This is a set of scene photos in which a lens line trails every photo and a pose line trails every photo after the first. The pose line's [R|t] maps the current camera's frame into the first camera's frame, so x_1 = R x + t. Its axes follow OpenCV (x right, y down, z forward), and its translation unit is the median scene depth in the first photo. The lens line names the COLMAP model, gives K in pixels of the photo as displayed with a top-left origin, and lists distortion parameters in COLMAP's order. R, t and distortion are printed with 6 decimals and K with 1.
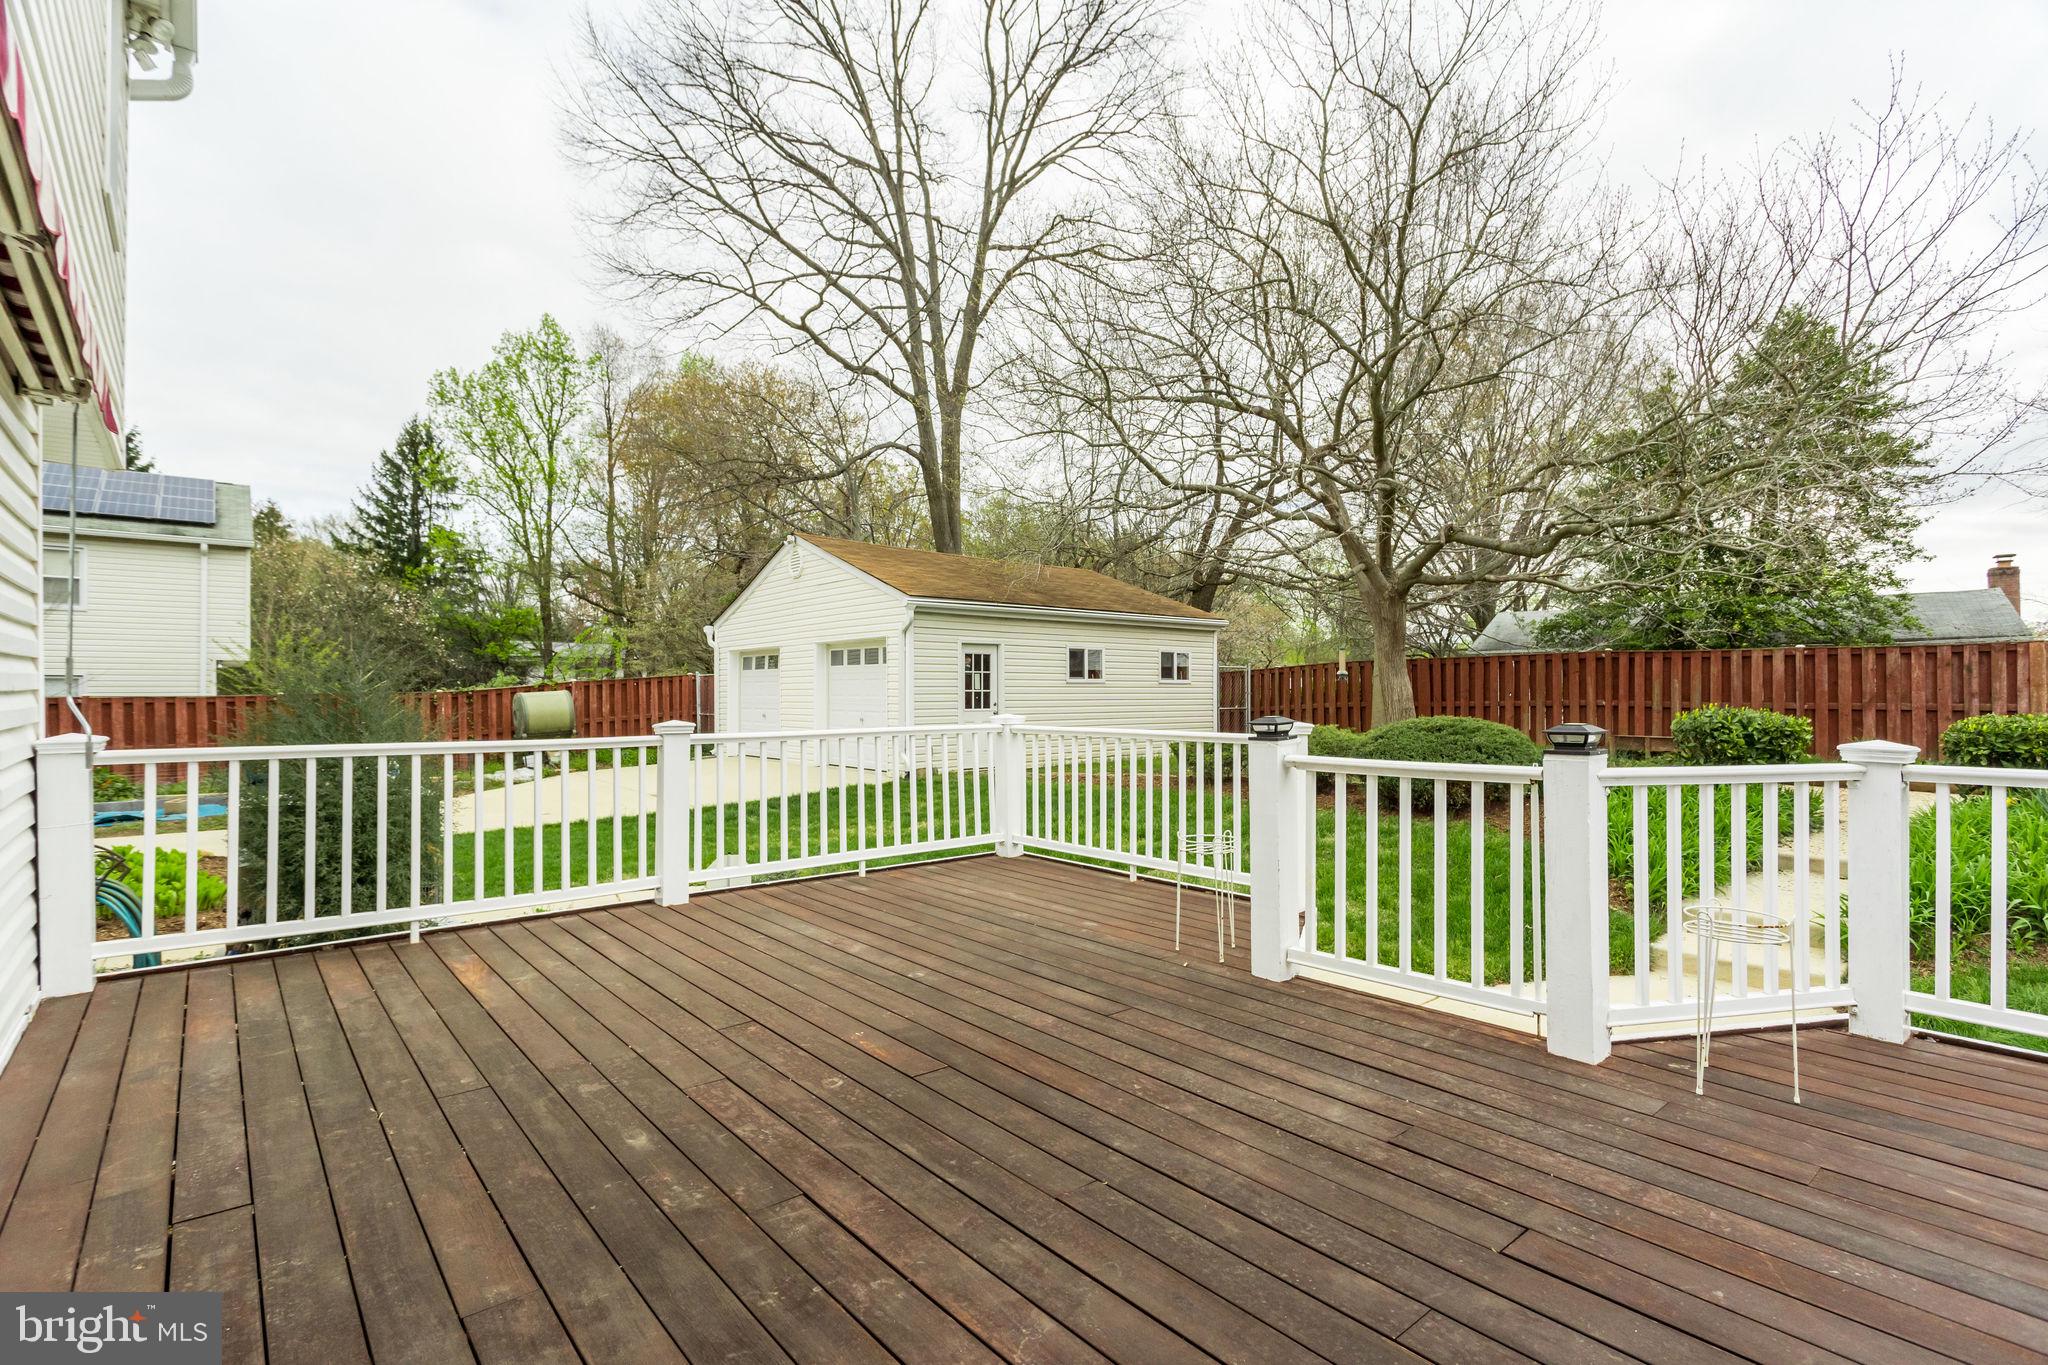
lens RADIAL K [[983.2, 0, 1010.6], [0, 983.2, 686.9], [0, 0, 1]] dist [0.004026, 0.001674]
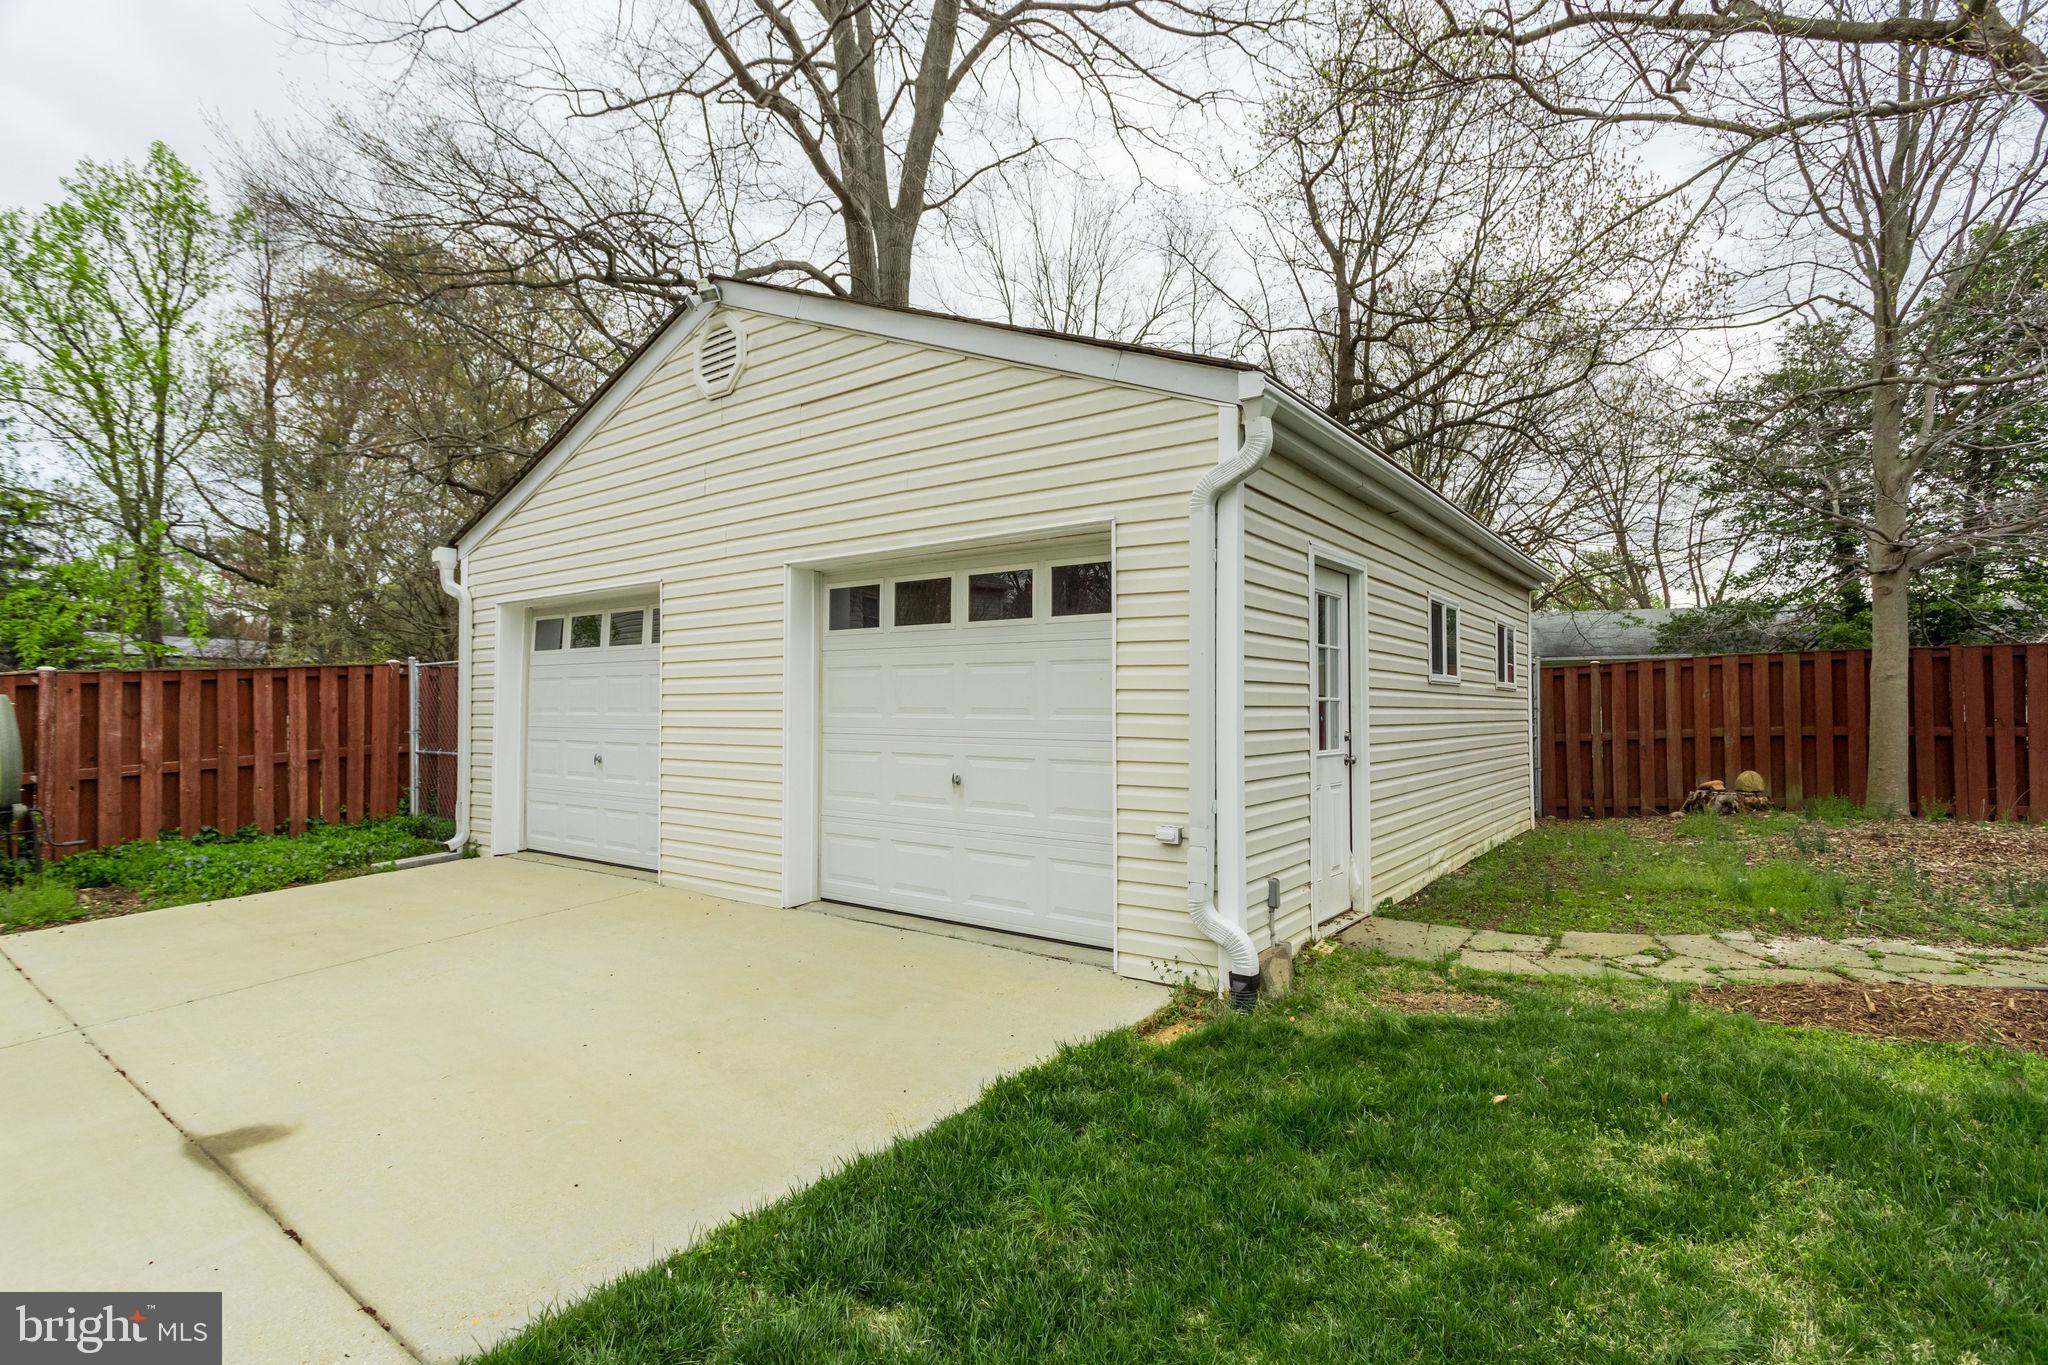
lens RADIAL K [[983.2, 0, 1034.0], [0, 983.2, 681.4], [0, 0, 1]] dist [0.004026, 0.001674]
pose [[0.965735, 0.011607, 0.259269, -0.170363], [-0.005912, 0.999724, -0.022737, 0.004437], [-0.259461, 0.020425, 0.965538, 0.521875]]
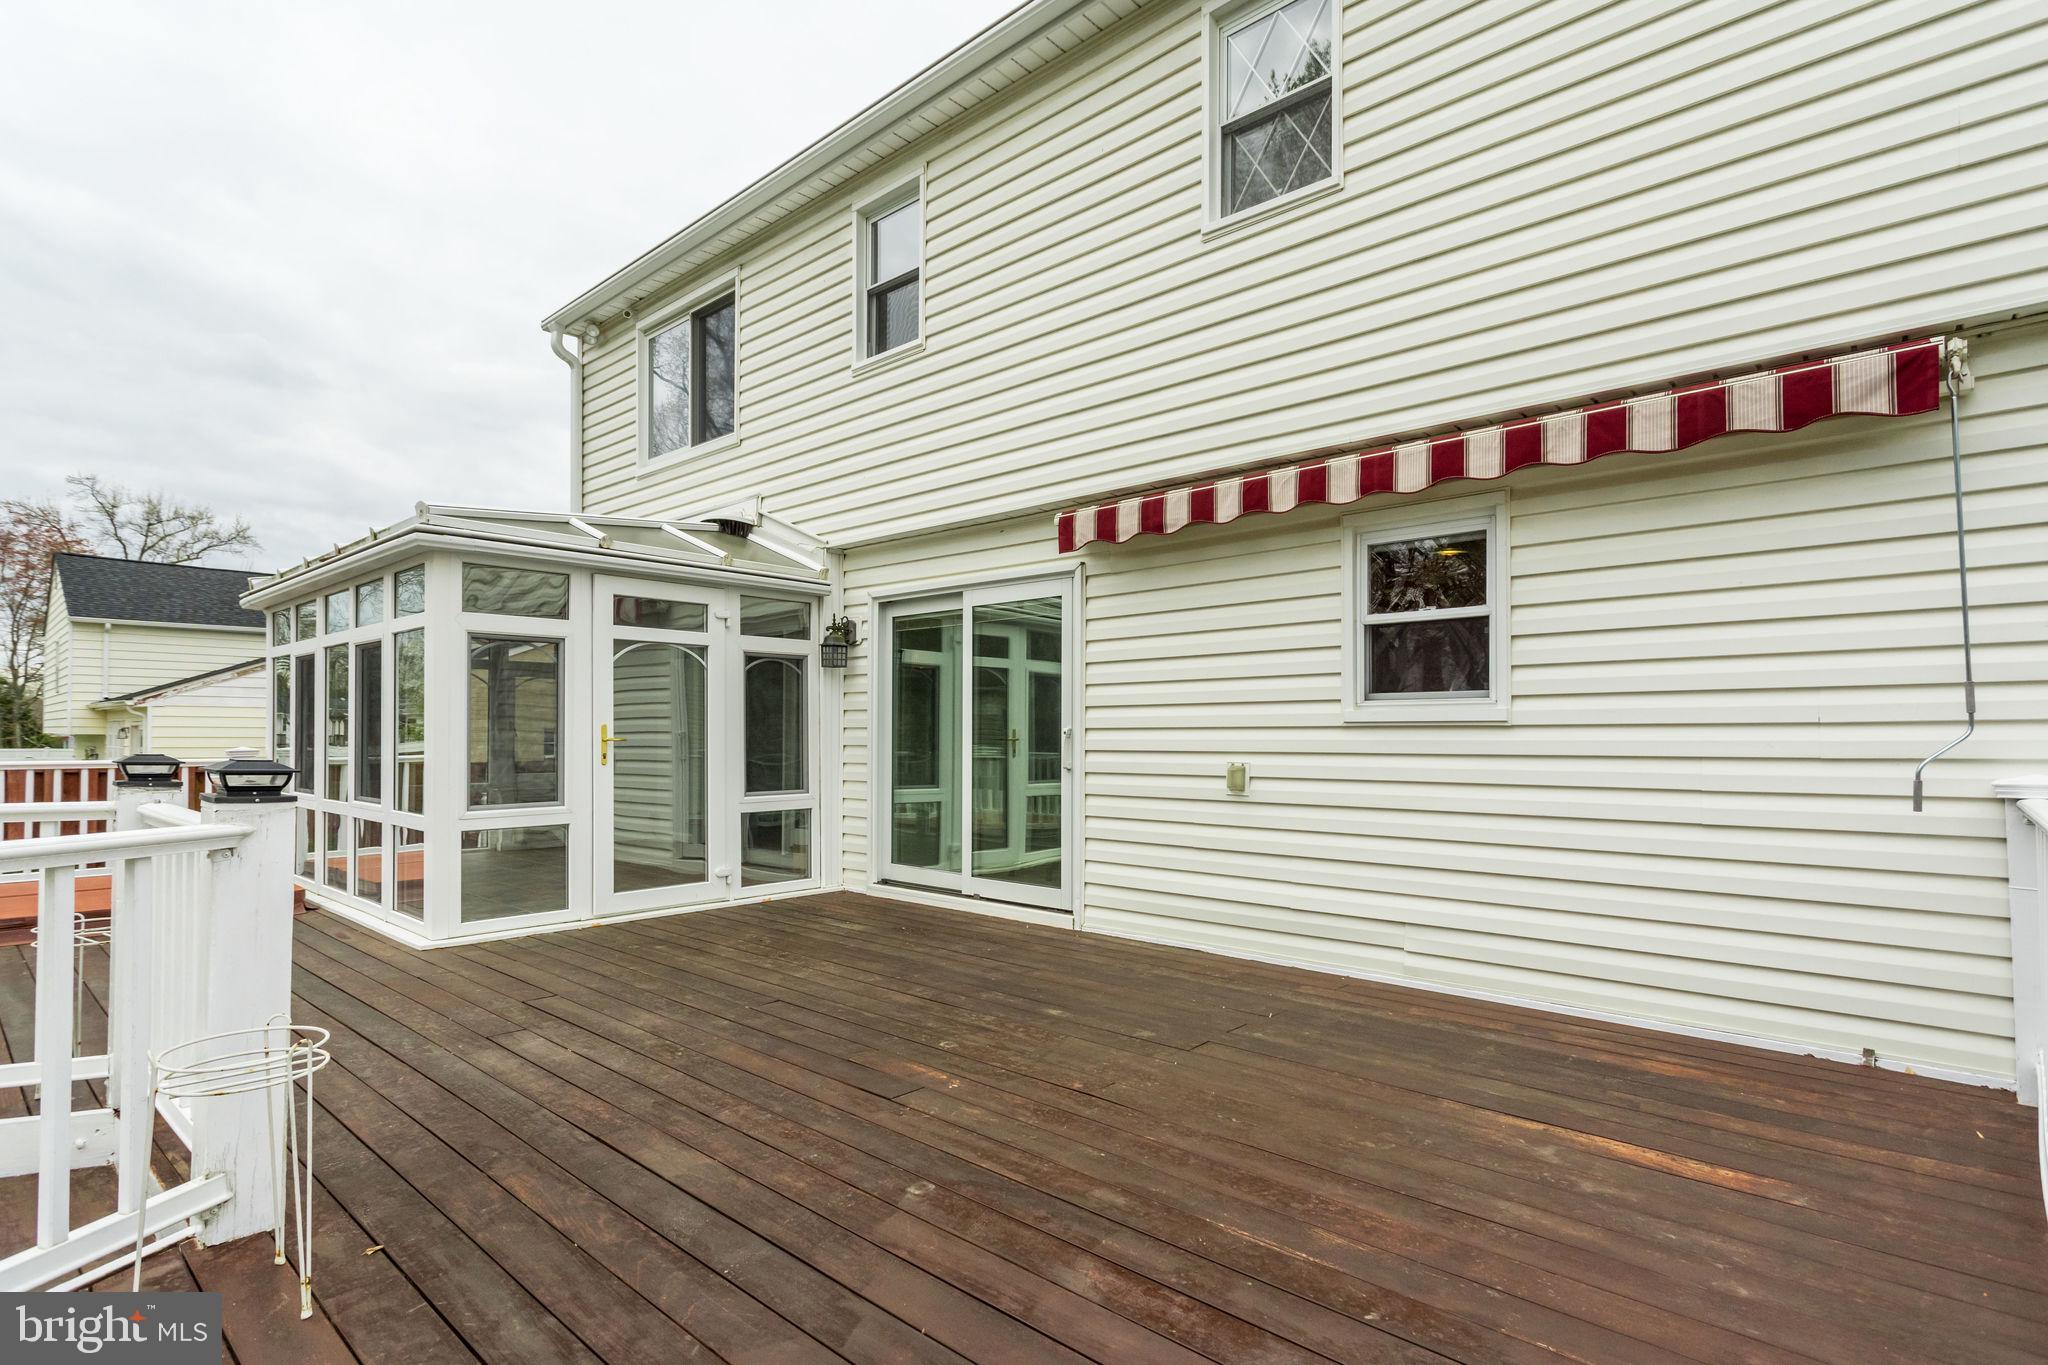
lens RADIAL K [[983.2, 0, 1039.6], [0, 983.2, 725.3], [0, 0, 1]] dist [0.004026, 0.001674]
pose [[-0.986226, 0.001124, -0.165397, -0.014040], [0.003456, 0.999899, -0.013816, 0.005896], [0.165365, -0.014198, -0.986130, 0.318990]]
